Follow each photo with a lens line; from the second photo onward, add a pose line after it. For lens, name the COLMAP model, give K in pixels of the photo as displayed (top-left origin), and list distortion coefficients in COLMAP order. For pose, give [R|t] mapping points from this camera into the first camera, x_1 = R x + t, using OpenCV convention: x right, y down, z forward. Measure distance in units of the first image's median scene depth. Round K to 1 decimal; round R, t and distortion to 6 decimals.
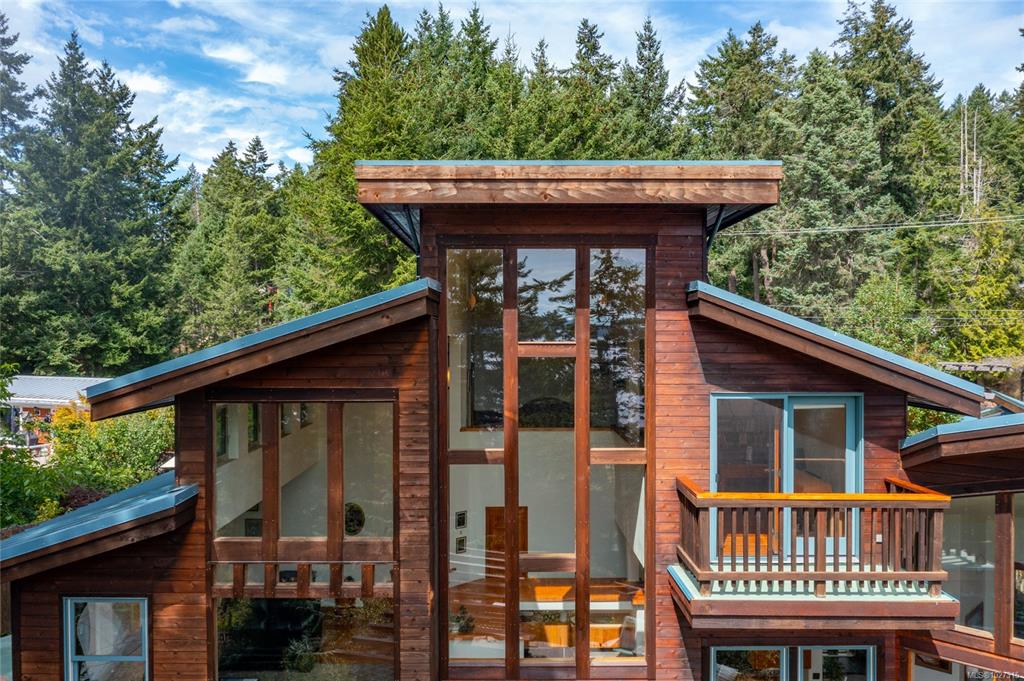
lens RADIAL K [[820.2, 0, 512.8], [0, 820.2, 334.3], [0, 0, 1]] dist [-0.014819, 0.012982]
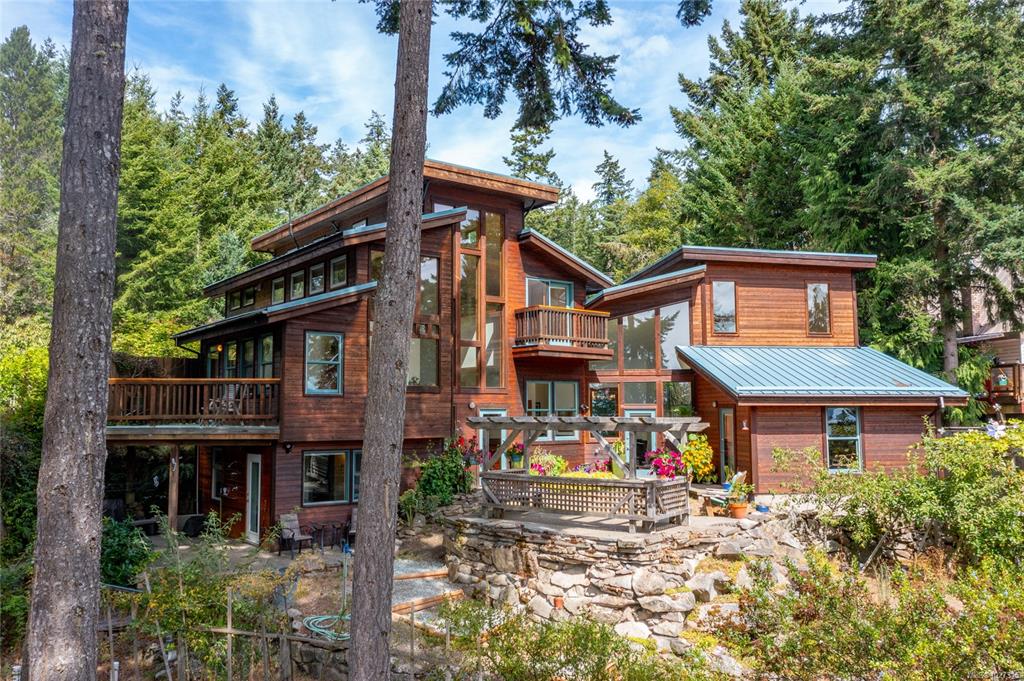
lens RADIAL K [[820.2, 0, 514.7], [0, 820.2, 334.9], [0, 0, 1]] dist [-0.014819, 0.012982]
pose [[0.800282, 0.053657, 0.597218, -0.233220], [0.004539, 0.995418, -0.095516, 0.090172], [-0.599606, 0.079150, 0.796372, -0.172520]]
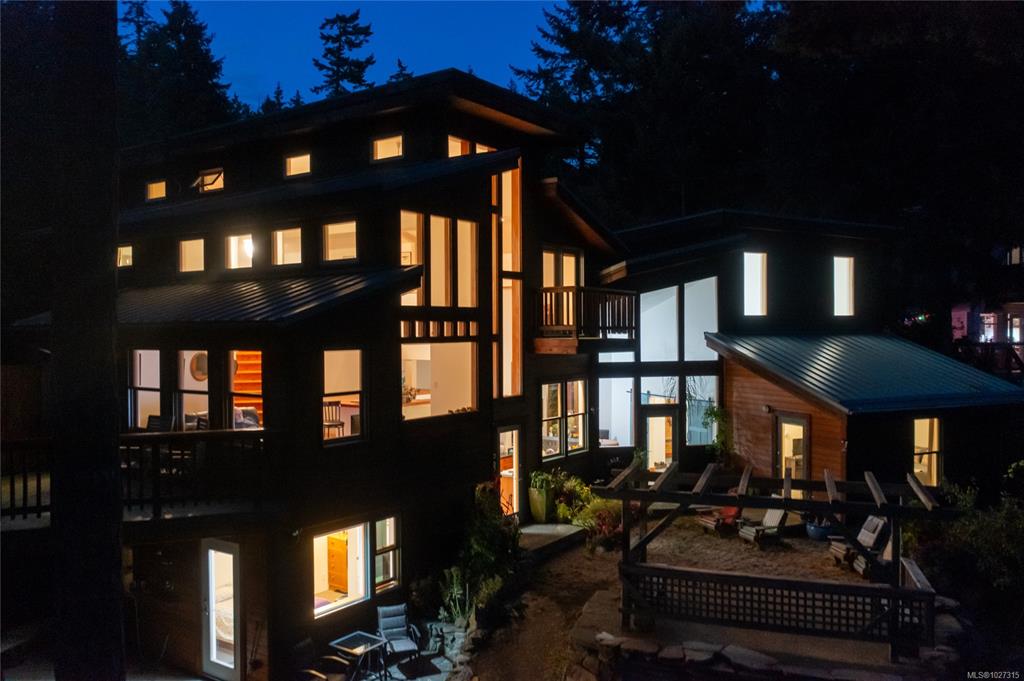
lens RADIAL K [[820.2, 0, 511.9], [0, 820.2, 349.7], [0, 0, 1]] dist [-0.014819, 0.012982]
pose [[0.583186, -0.024385, 0.811972, -0.244905], [0.006312, 0.999655, 0.025488, 0.049475], [-0.812314, -0.009740, 0.583139, -0.000544]]
